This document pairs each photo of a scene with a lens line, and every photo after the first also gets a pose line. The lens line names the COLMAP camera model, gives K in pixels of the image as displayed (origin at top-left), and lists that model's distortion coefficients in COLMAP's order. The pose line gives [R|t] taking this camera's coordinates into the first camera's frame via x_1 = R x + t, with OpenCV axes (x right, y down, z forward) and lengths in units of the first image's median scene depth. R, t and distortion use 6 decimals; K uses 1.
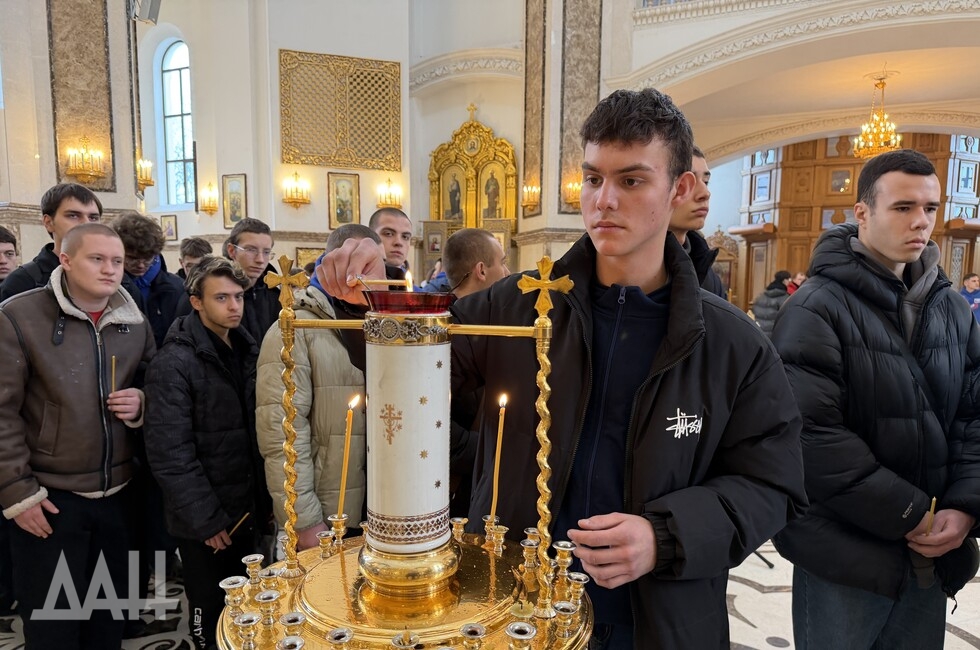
lens RADIAL K [[702.9, 0, 493.5], [0, 702.9, 366.8], [0, 0, 1]] dist [0.070169, -0.093935]
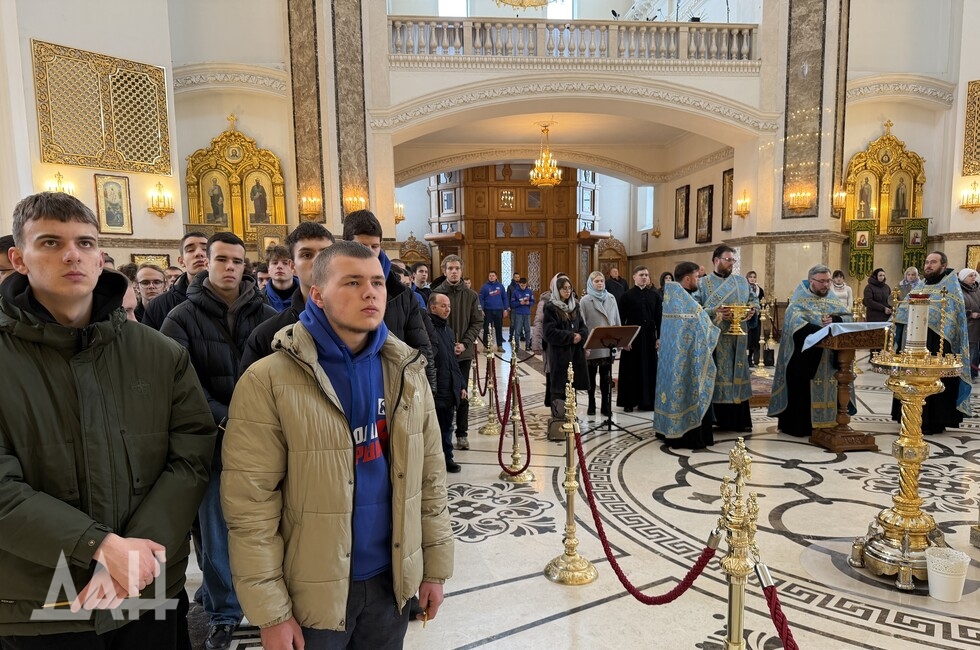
lens RADIAL K [[702.9, 0, 493.5], [0, 702.9, 366.8], [0, 0, 1]] dist [0.070169, -0.093935]
pose [[0.859762, -0.081077, 0.504219, -0.271547], [0.080423, 0.996493, 0.023100, 0.006464], [-0.504323, 0.020691, 0.863267, -0.094908]]
